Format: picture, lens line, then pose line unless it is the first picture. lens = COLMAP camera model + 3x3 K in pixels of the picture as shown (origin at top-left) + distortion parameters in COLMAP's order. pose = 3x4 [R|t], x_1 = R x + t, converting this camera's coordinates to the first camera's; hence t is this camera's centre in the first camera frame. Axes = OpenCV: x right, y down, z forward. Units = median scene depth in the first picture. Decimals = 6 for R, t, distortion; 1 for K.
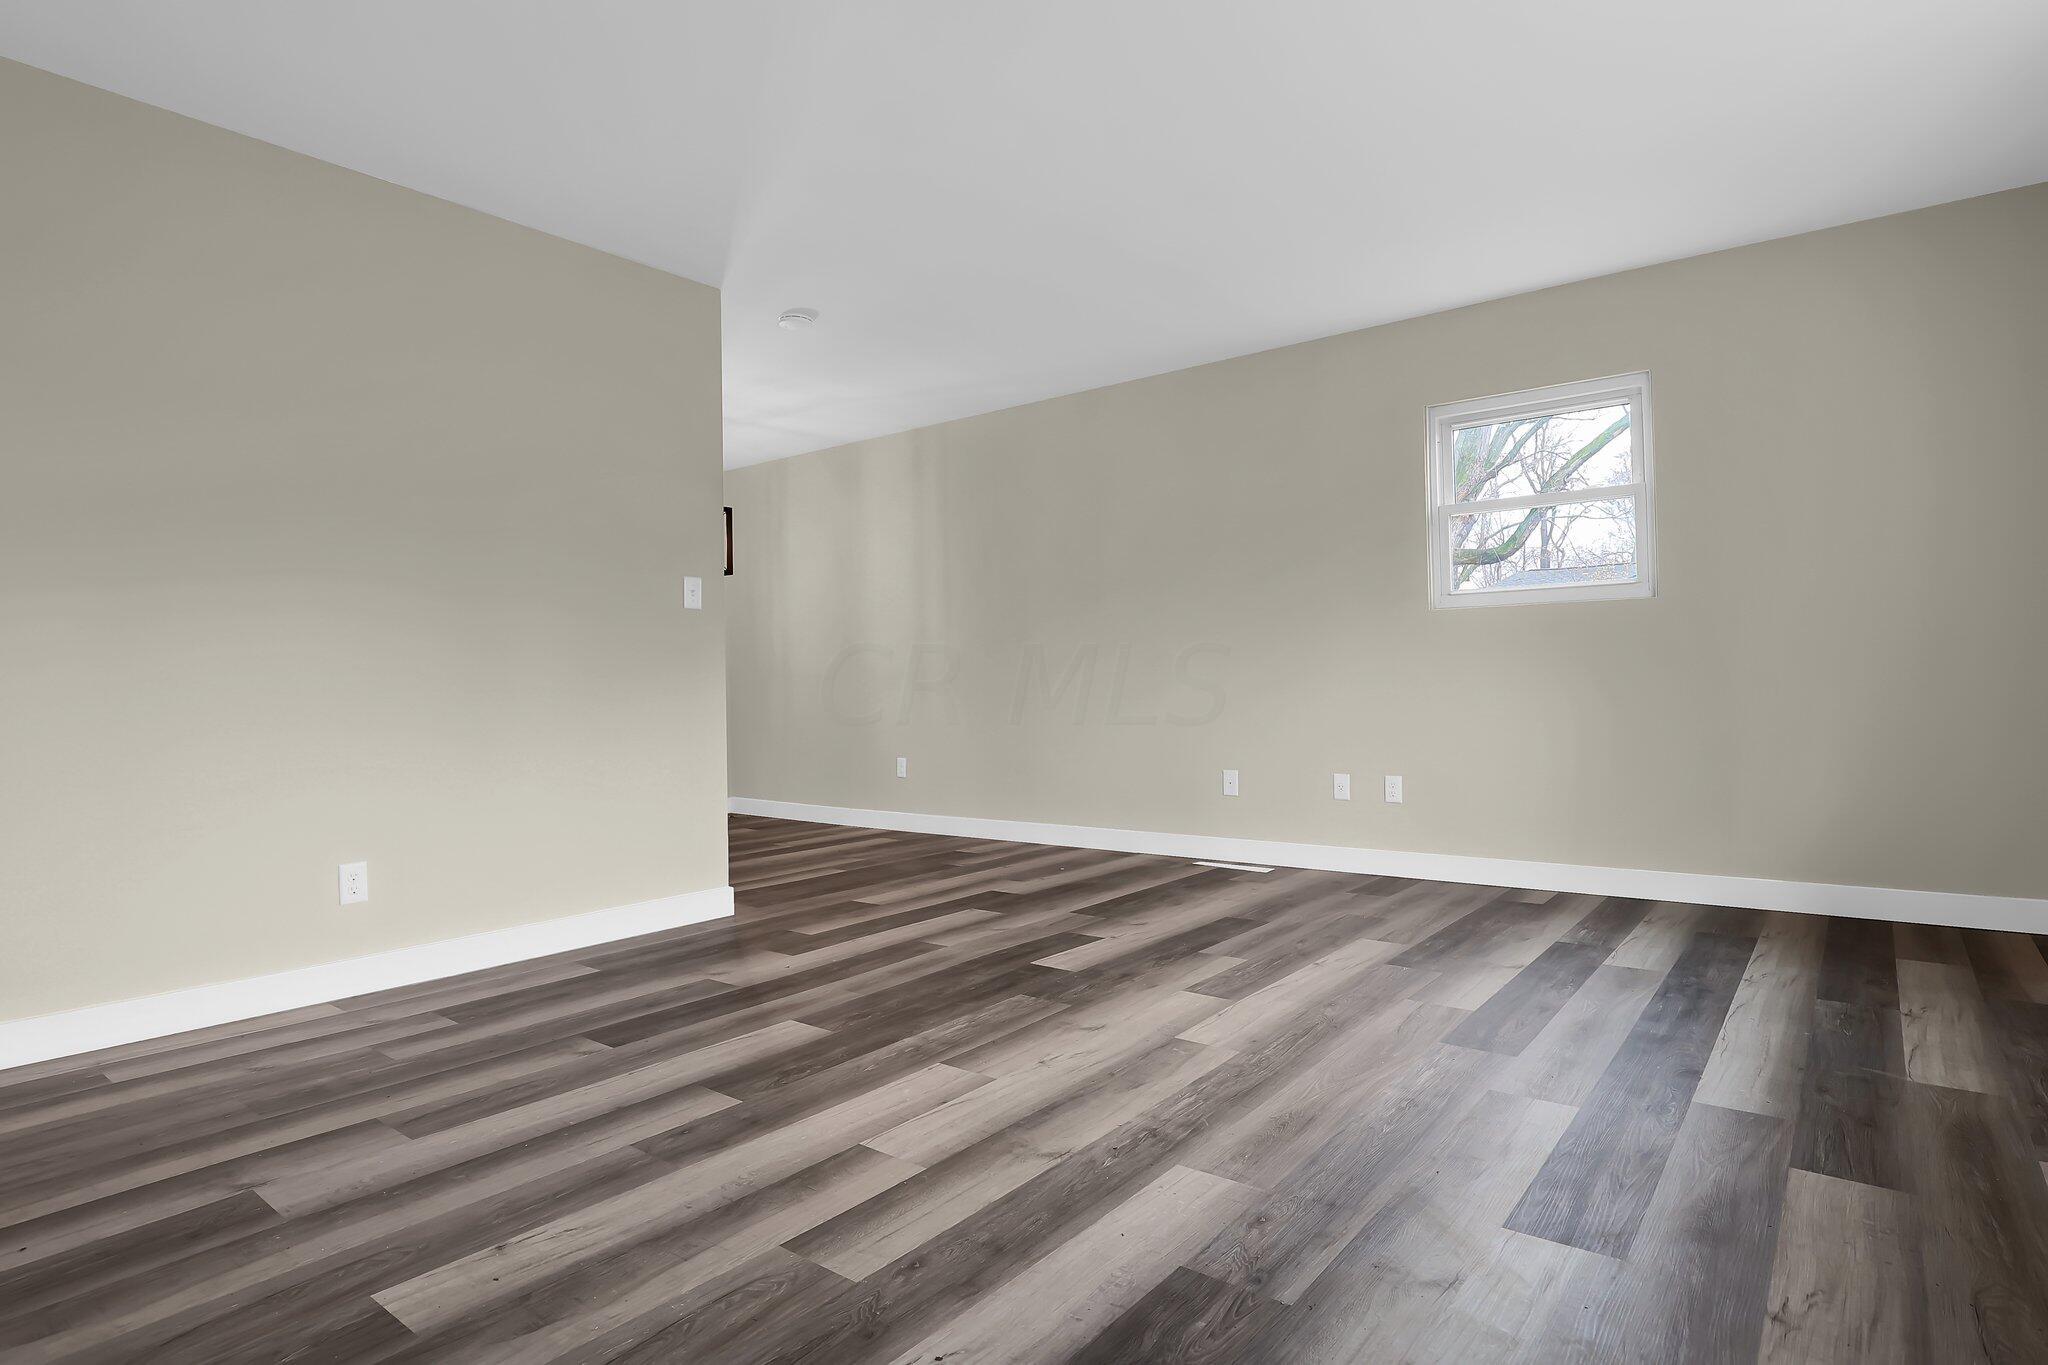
lens RADIAL K [[1094.1, 0, 1040.0], [0, 1094.1, 668.1], [0, 0, 1]] dist [-0.030971, 0.006653]
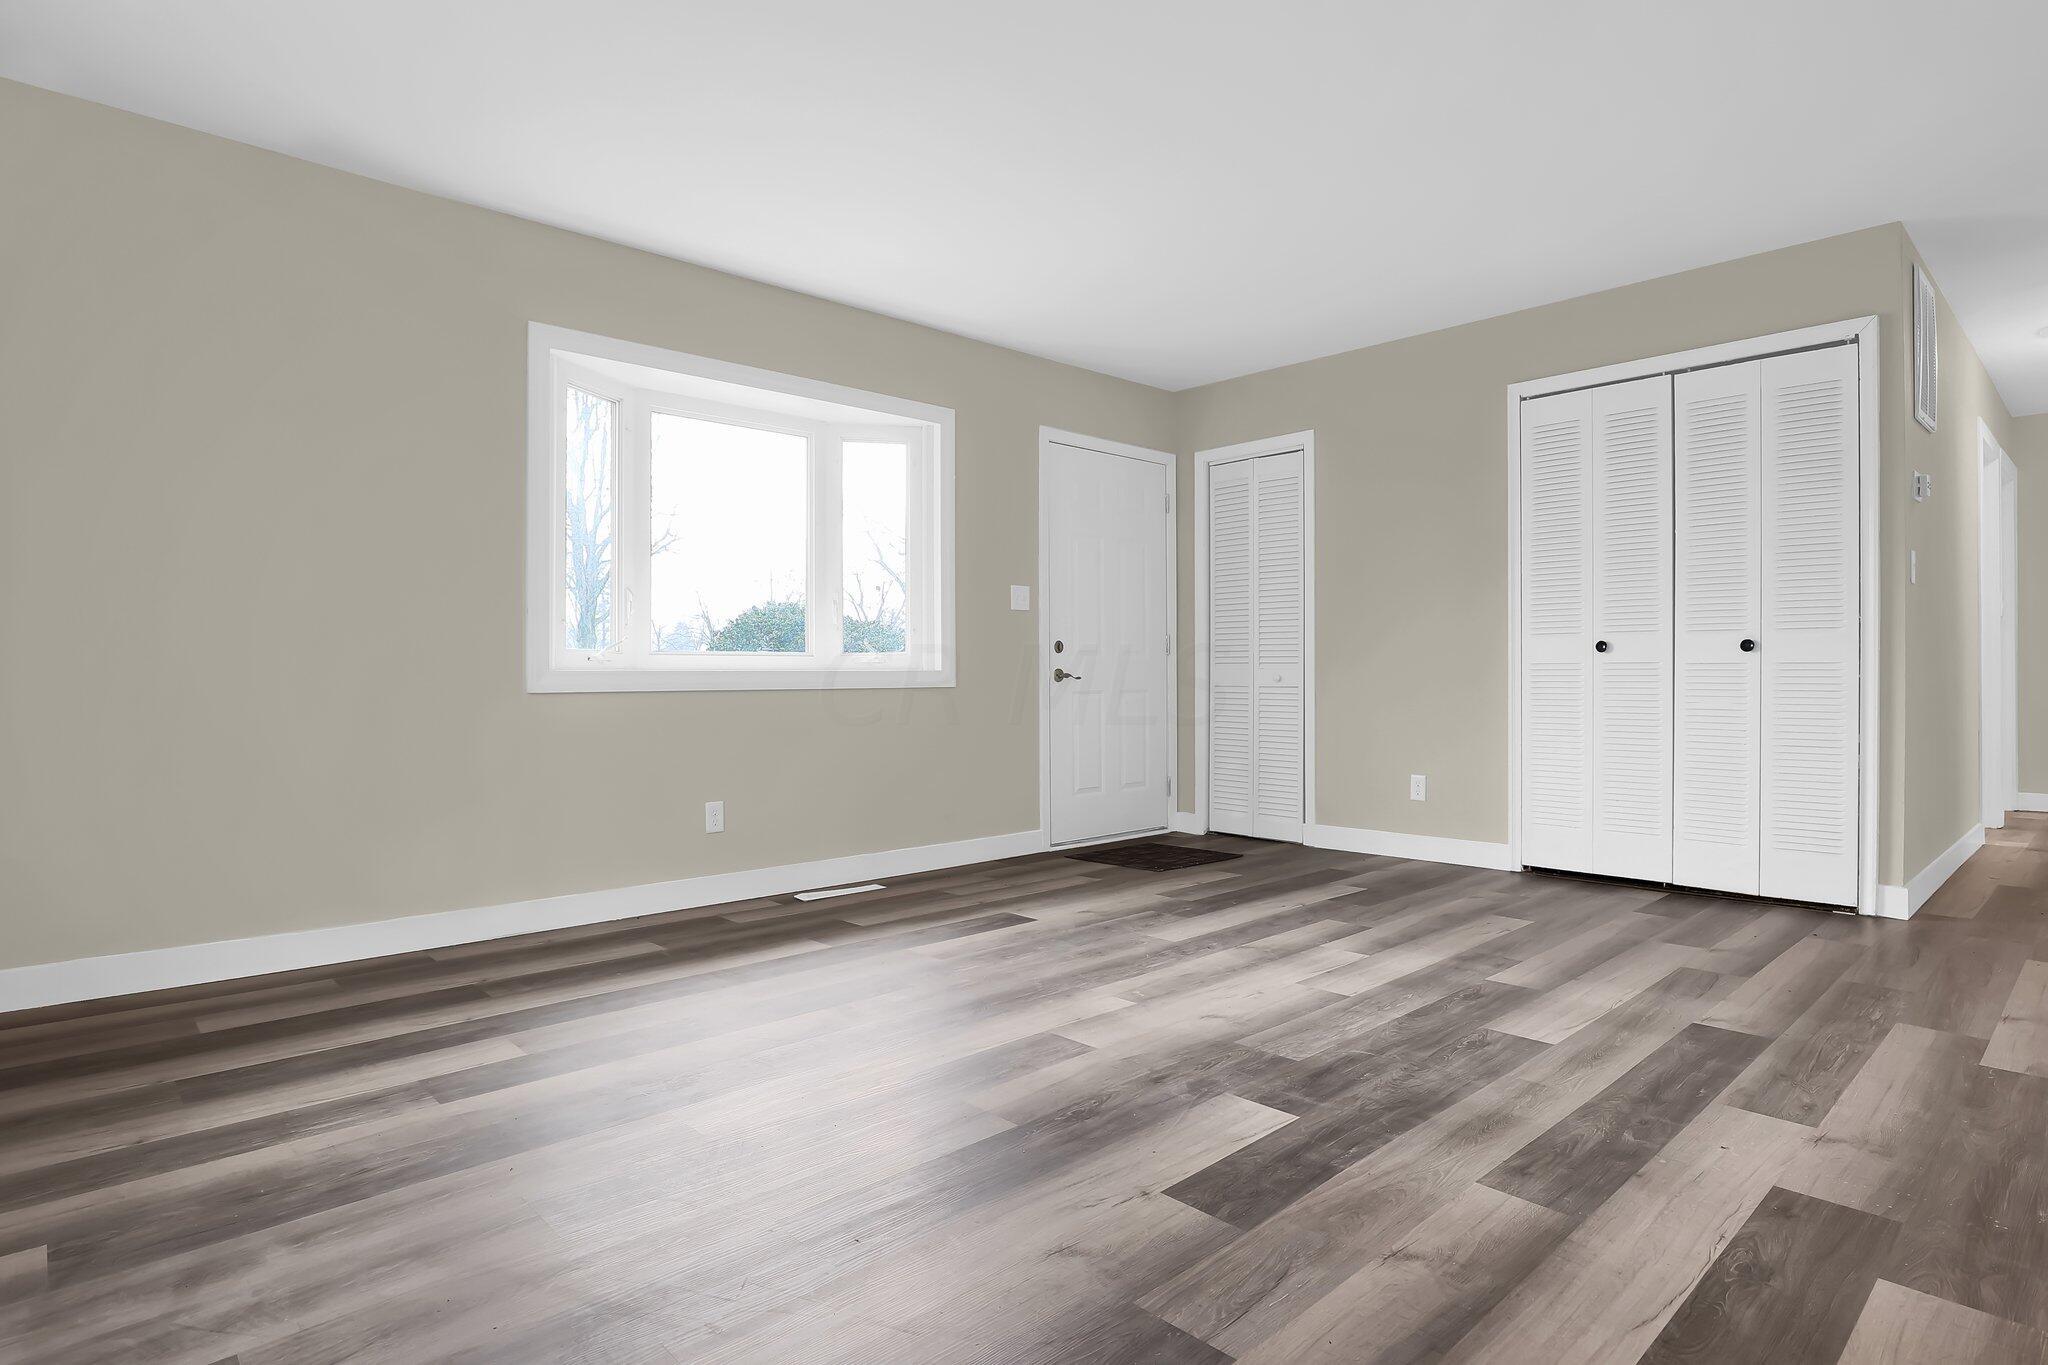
lens RADIAL K [[1094.1, 0, 1043.1], [0, 1094.1, 672.2], [0, 0, 1]] dist [-0.030971, 0.006653]
pose [[-0.988617, 0.020945, 0.148992, 0.052207], [0.019075, 0.999720, -0.013970, 0.028036], [-0.149243, -0.010969, -0.988740, 2.234931]]
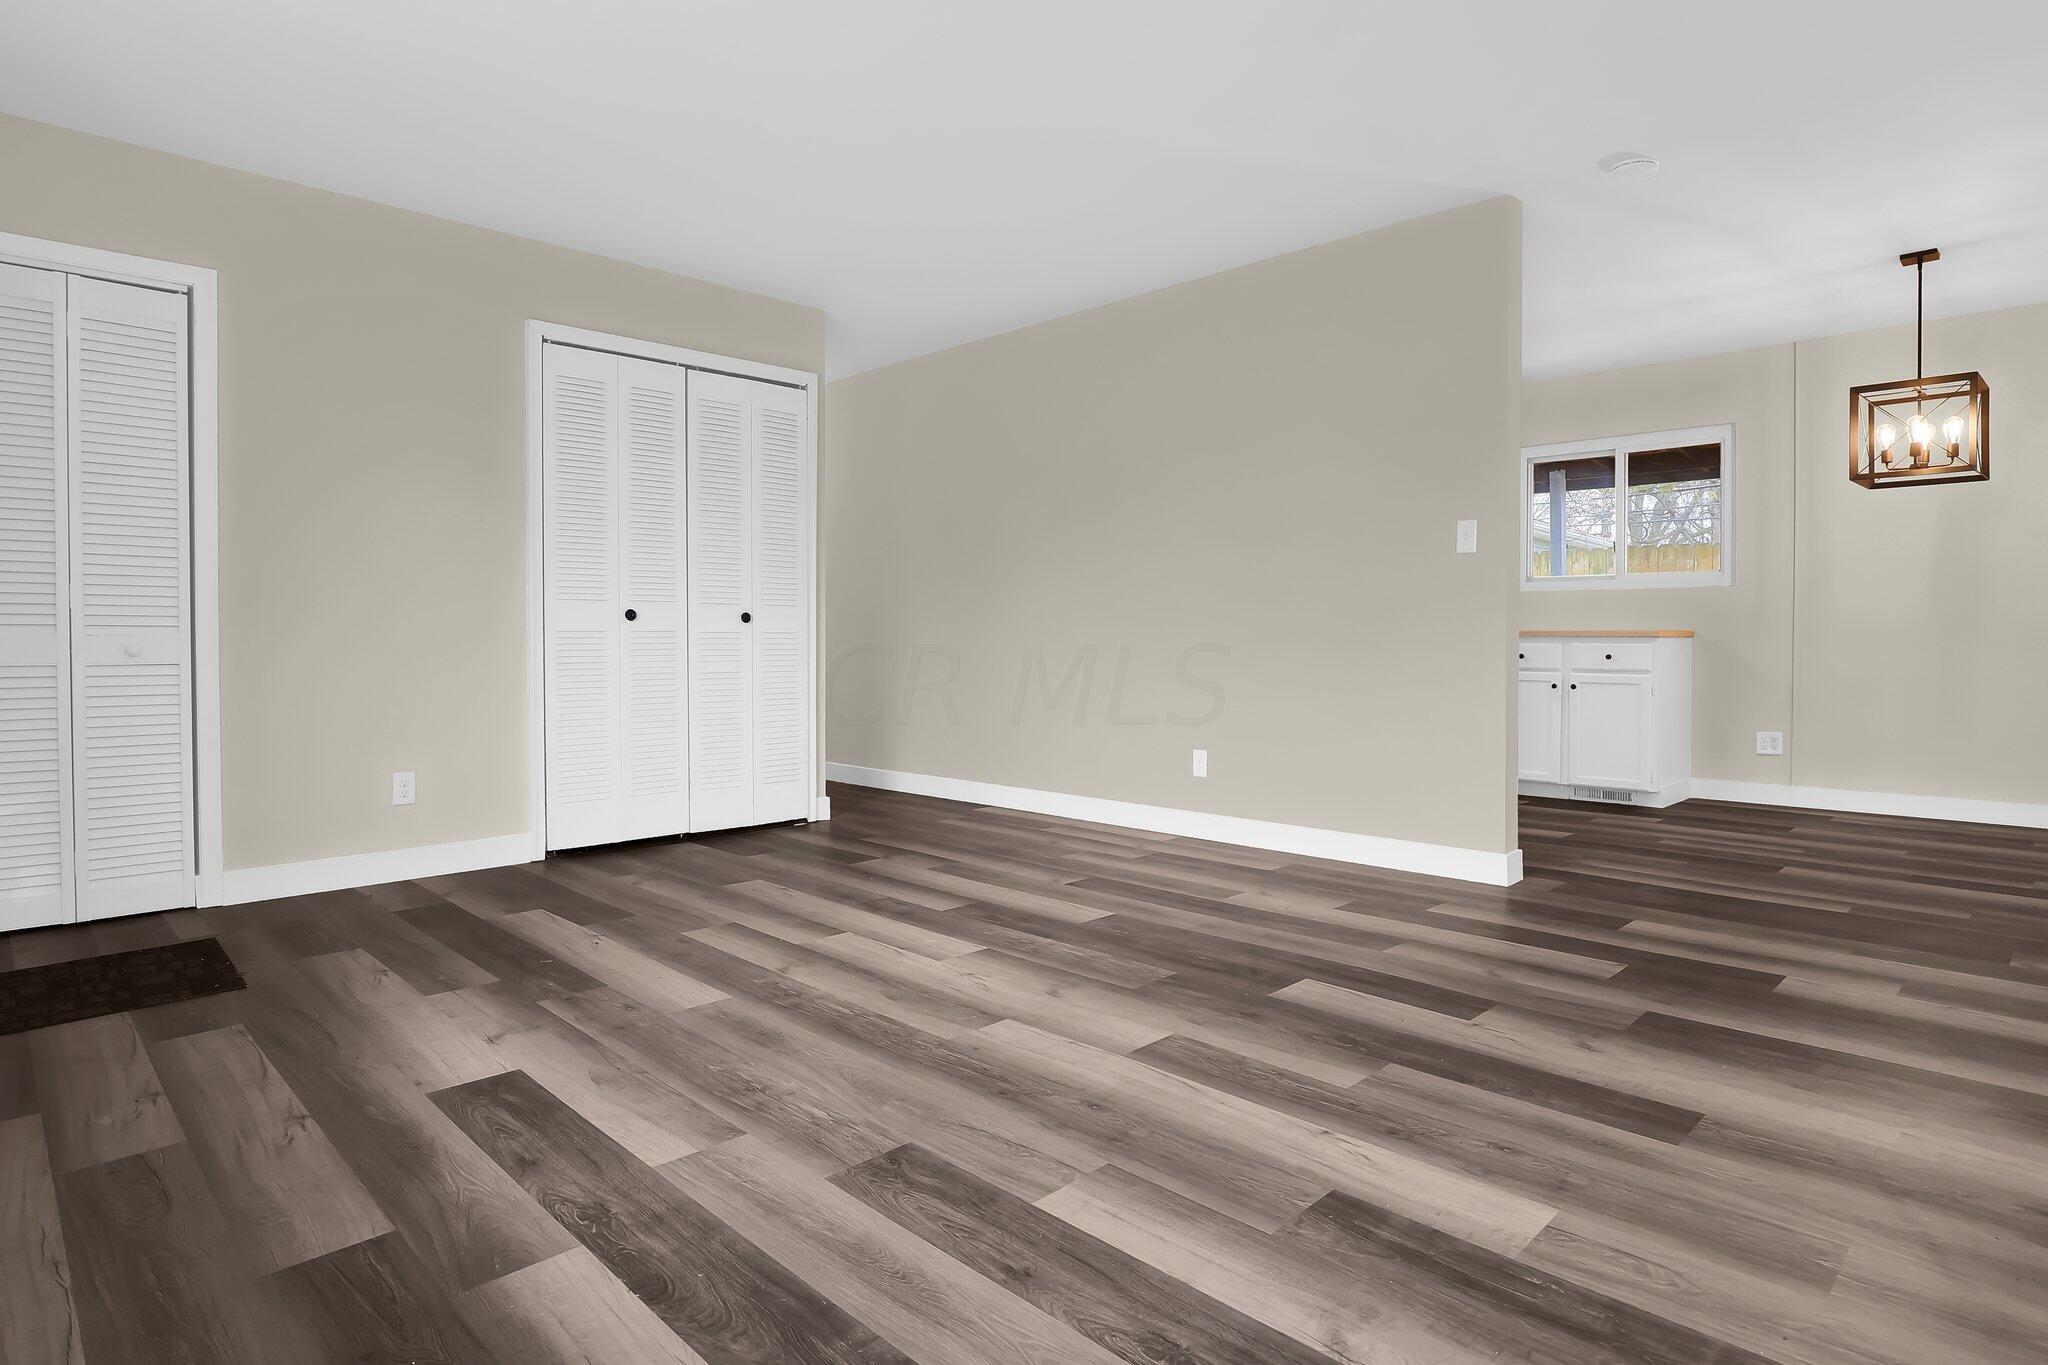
lens RADIAL K [[1094.1, 0, 1037.4], [0, 1094.1, 631.1], [0, 0, 1]] dist [-0.030971, 0.006653]
pose [[-0.125288, 0.013346, -0.992031, 1.121198], [0.015743, 0.999810, 0.011463, -0.004131], [0.991996, -0.014182, -0.125474, 1.233135]]
